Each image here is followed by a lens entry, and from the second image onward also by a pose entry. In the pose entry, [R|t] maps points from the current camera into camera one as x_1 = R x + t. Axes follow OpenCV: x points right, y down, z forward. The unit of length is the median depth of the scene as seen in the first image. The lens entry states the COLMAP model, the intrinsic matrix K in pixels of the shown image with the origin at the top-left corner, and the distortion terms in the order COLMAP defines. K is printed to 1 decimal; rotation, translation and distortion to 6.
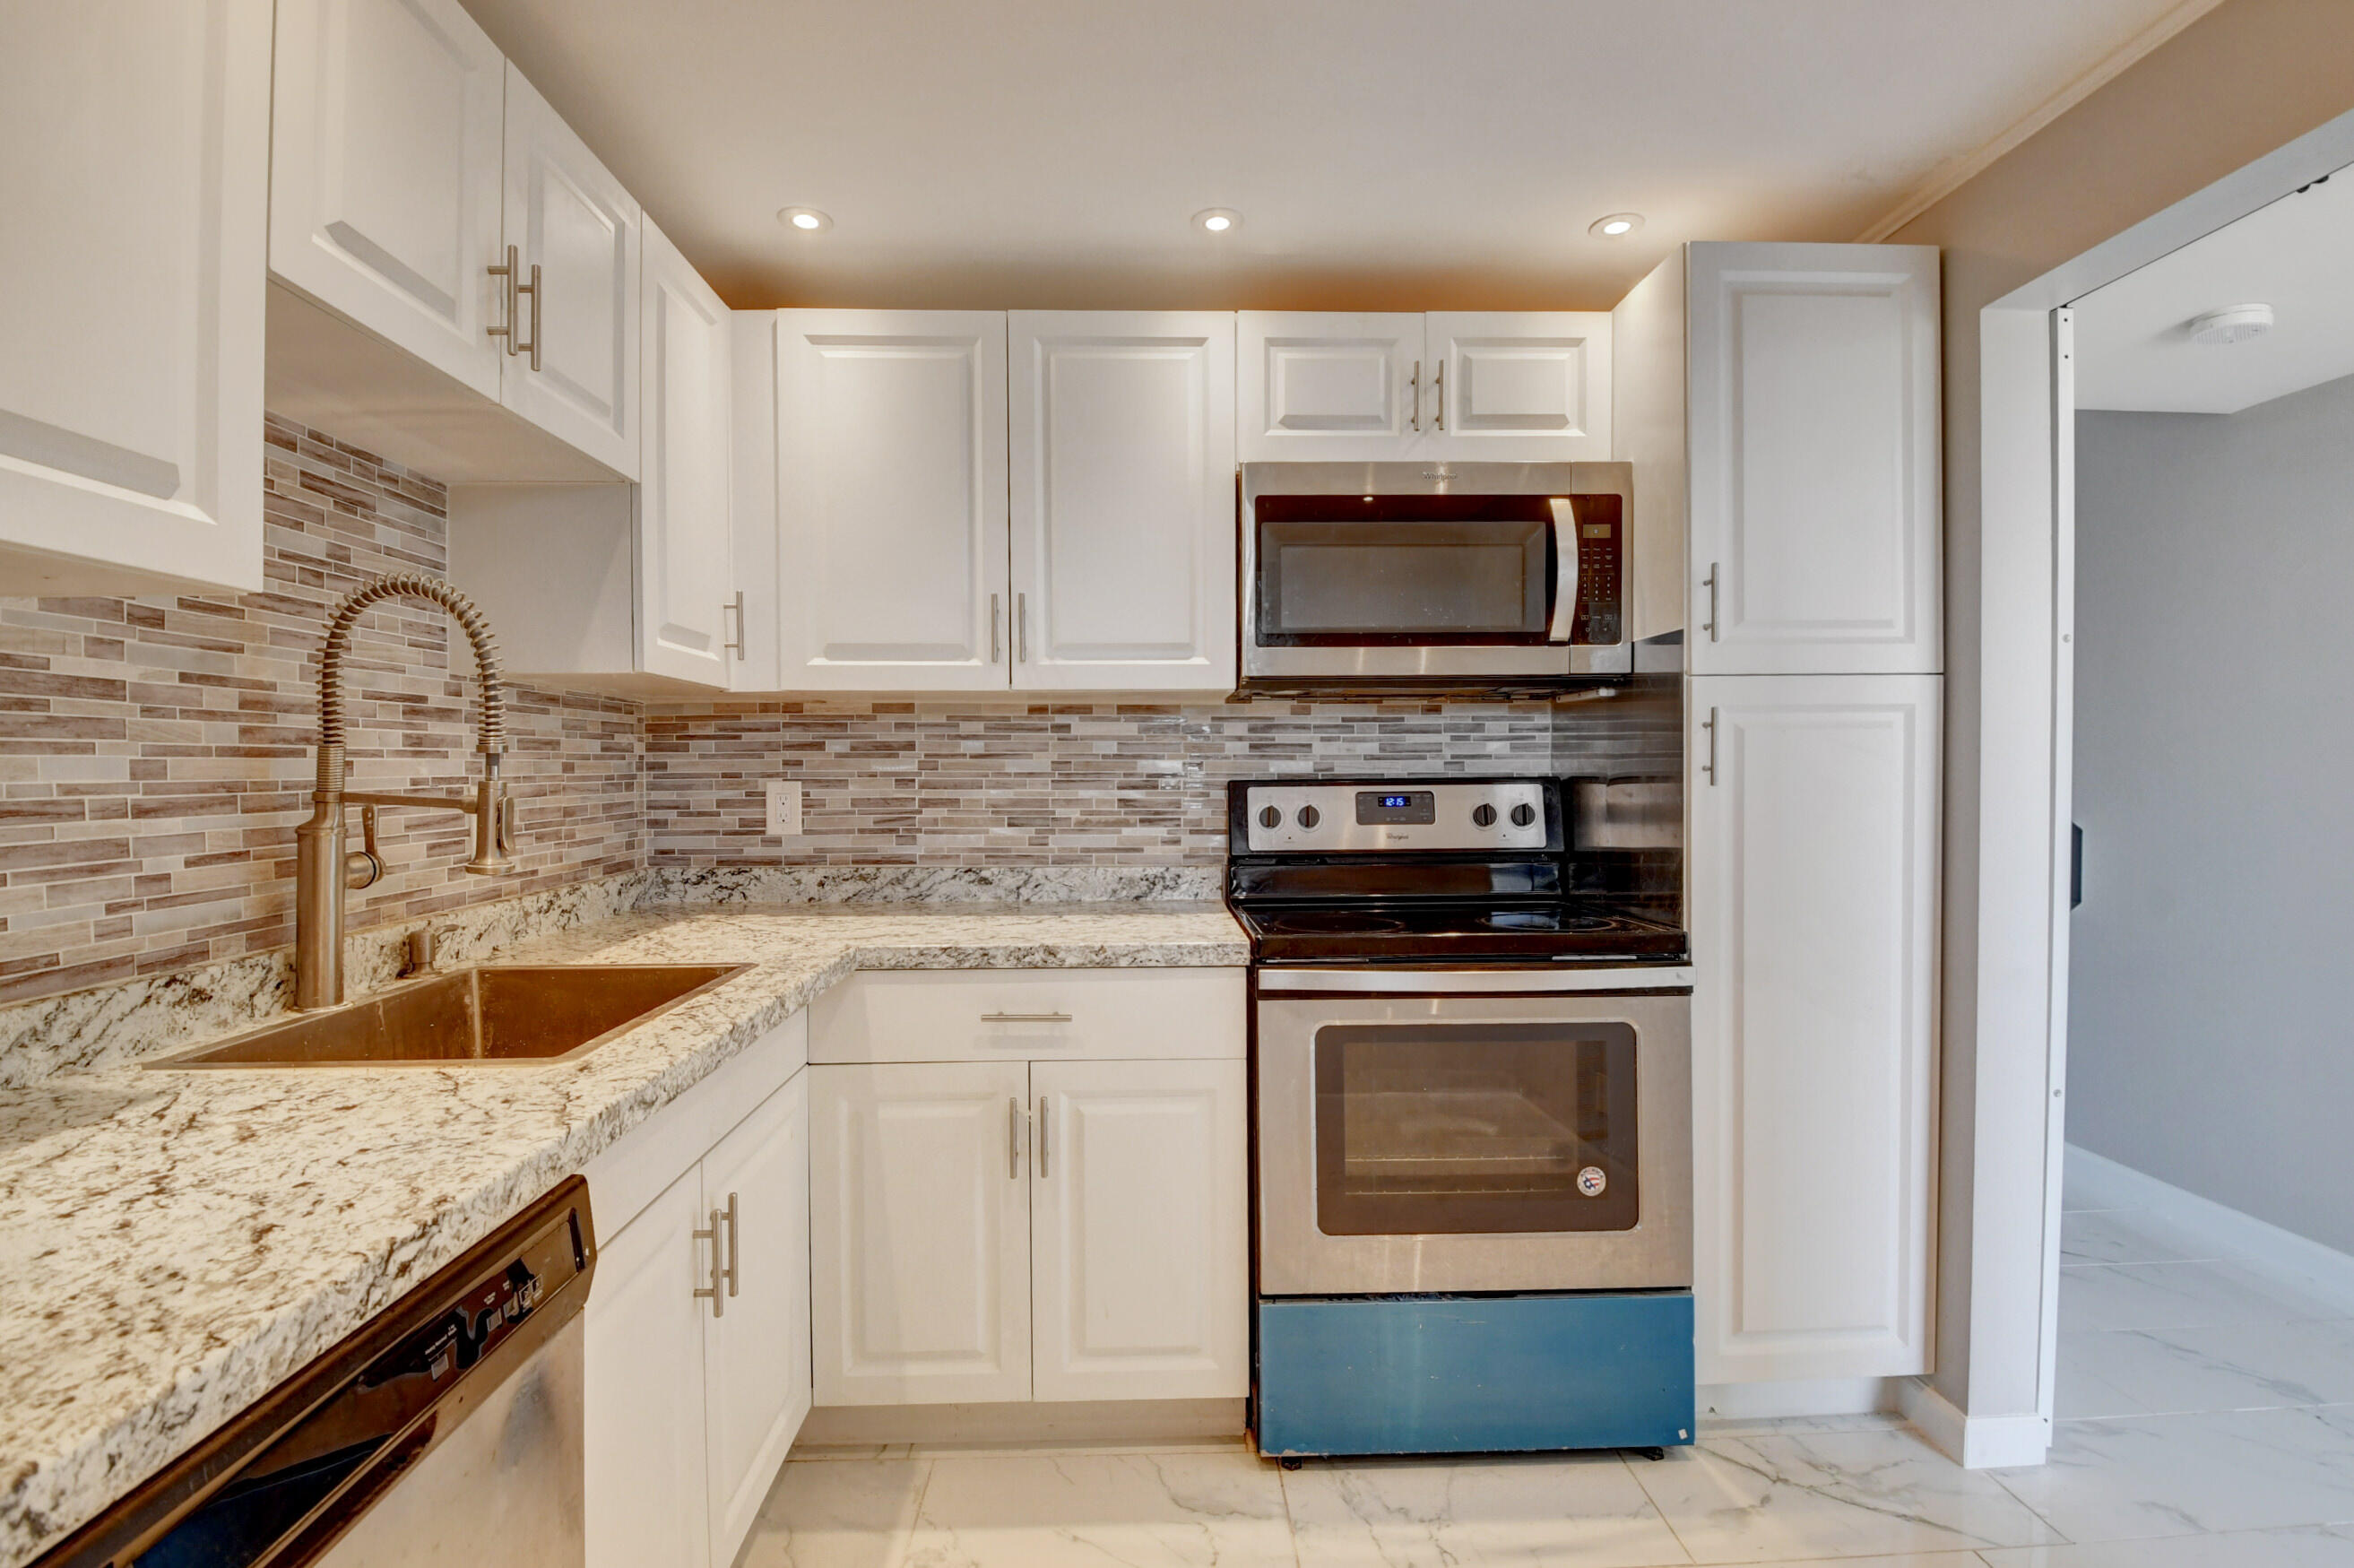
lens RADIAL K [[1054.7, 0, 1178.7], [0, 1054.7, 802.1], [0, 0, 1]] dist [0.024176, -0.034302]
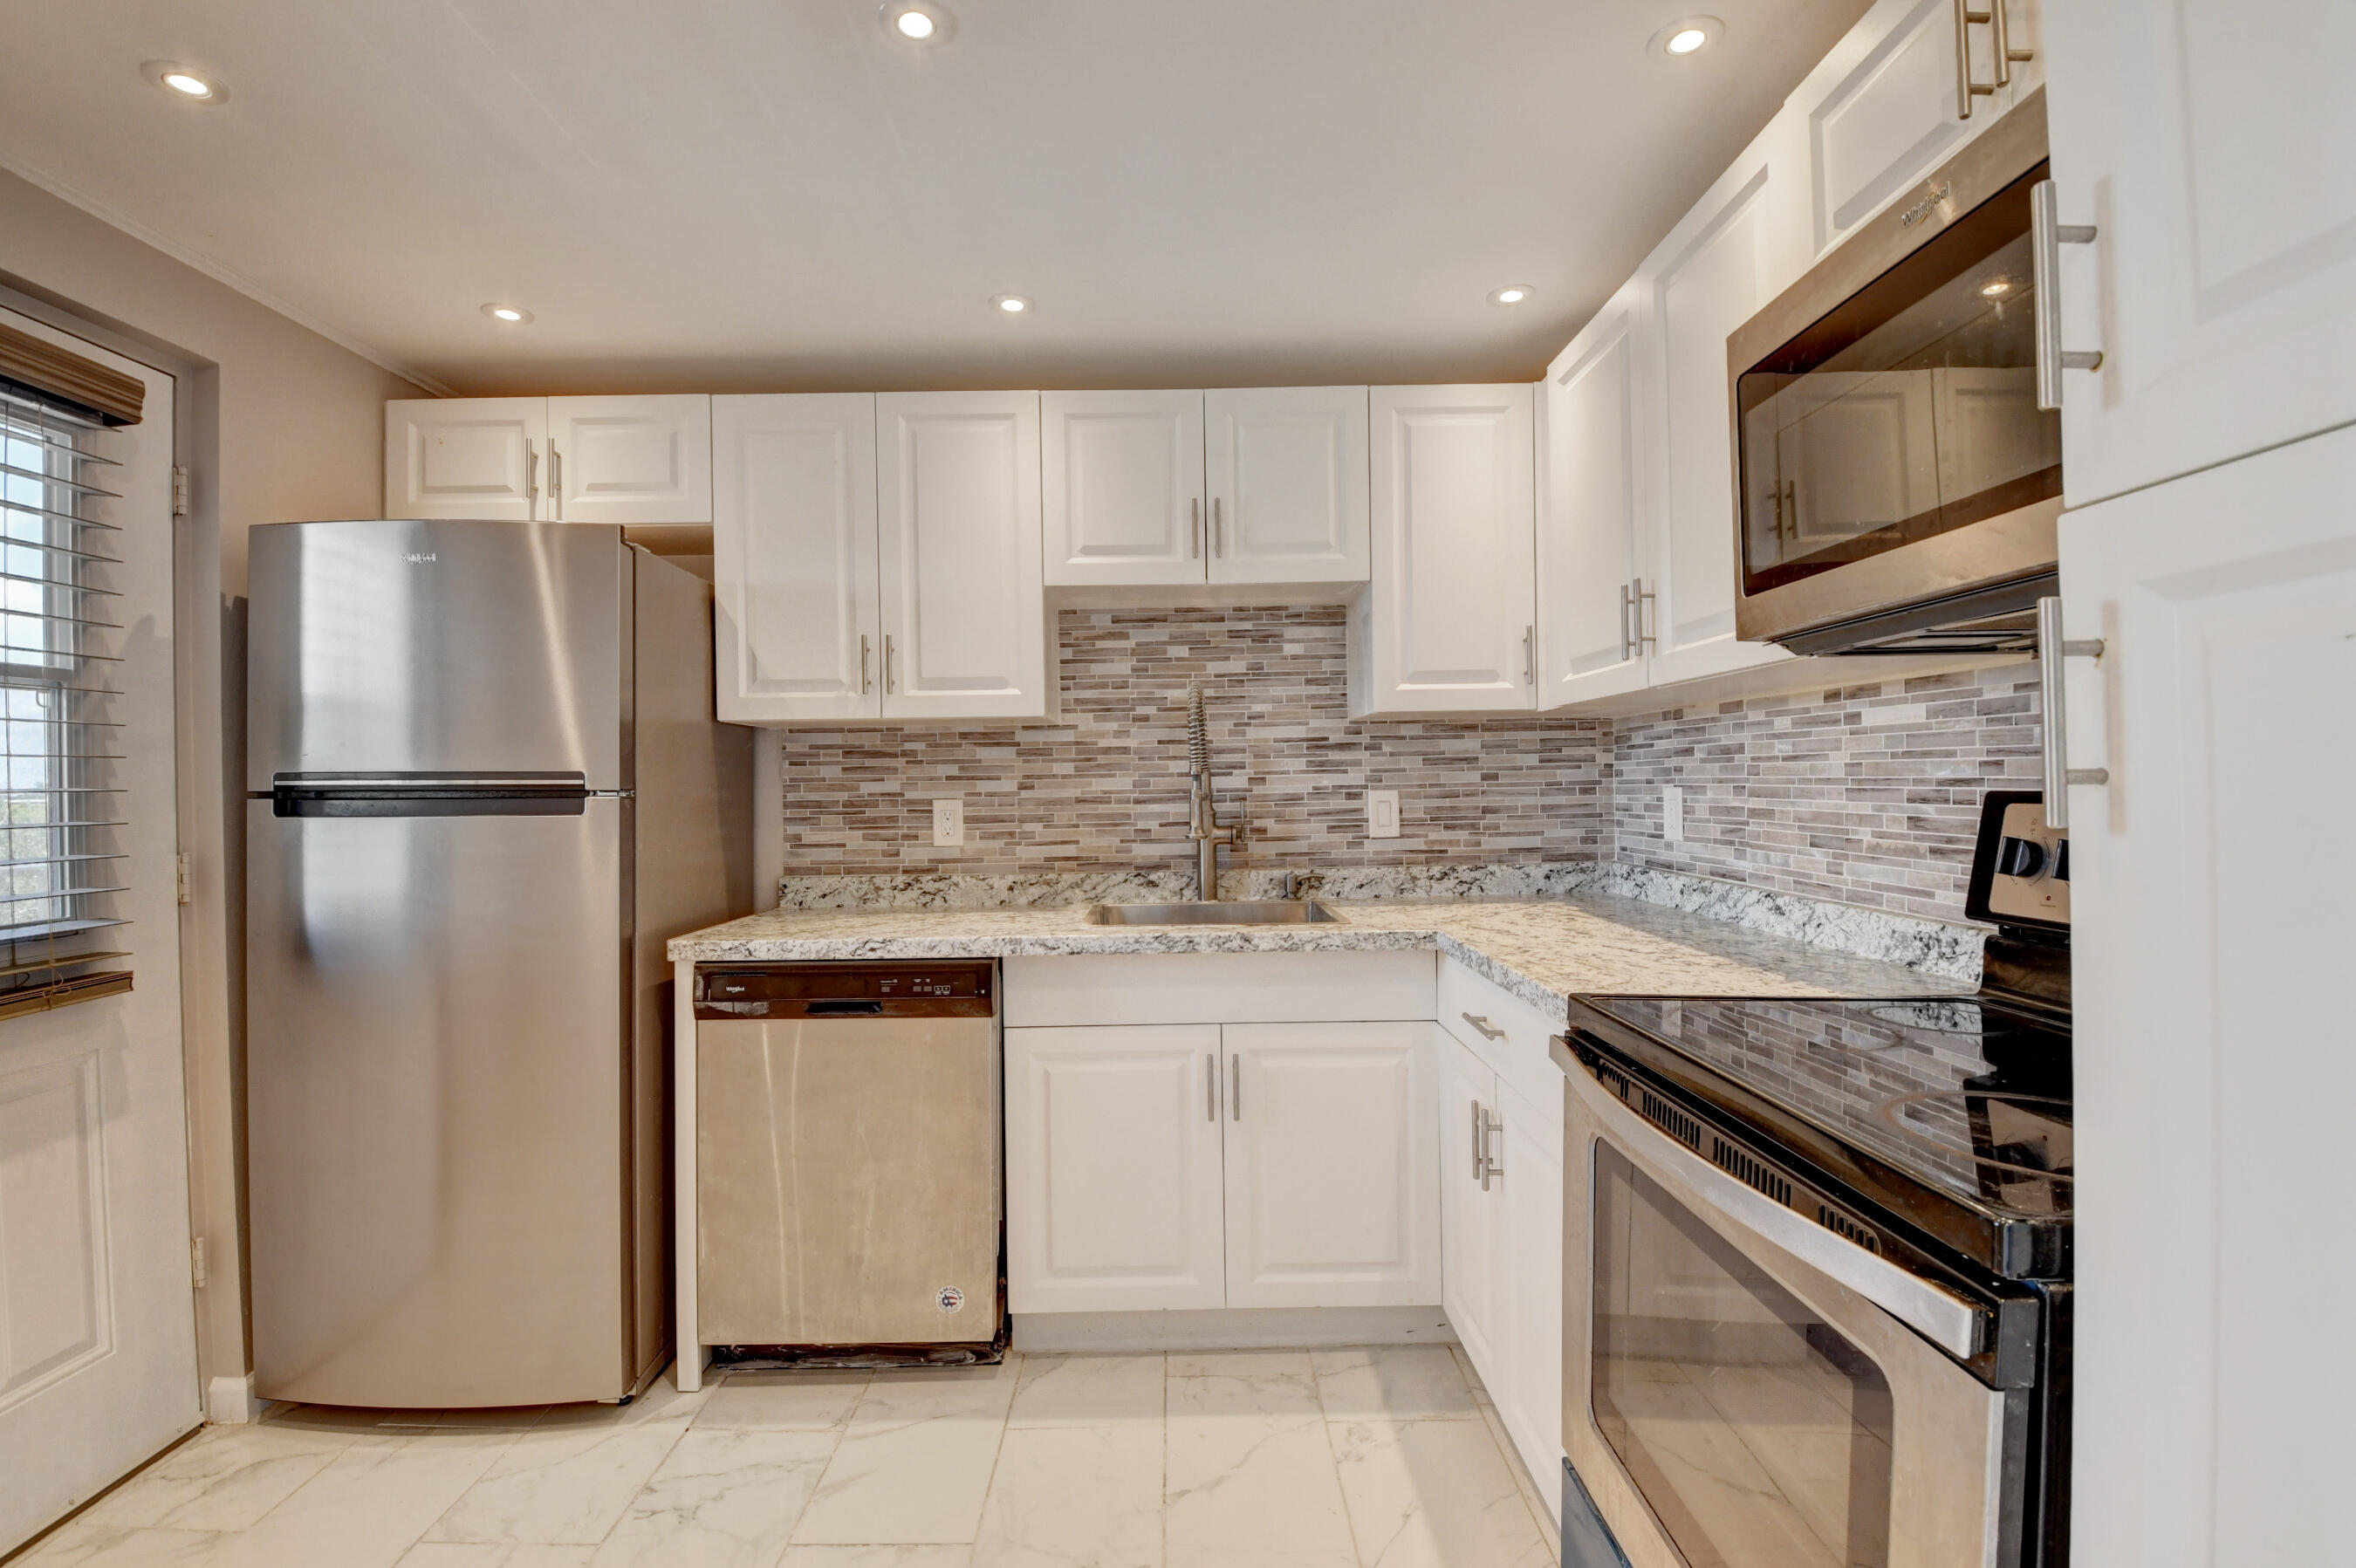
lens RADIAL K [[1055.5, 0, 1179.7], [0, 1055.5, 802.2], [0, 0, 1]] dist [0.024176, -0.034302]
pose [[-0.034147, 0.022758, -0.999158, 0.783939], [-0.014347, 0.999627, 0.023259, -0.026331], [0.999314, 0.015129, -0.033807, 0.669243]]
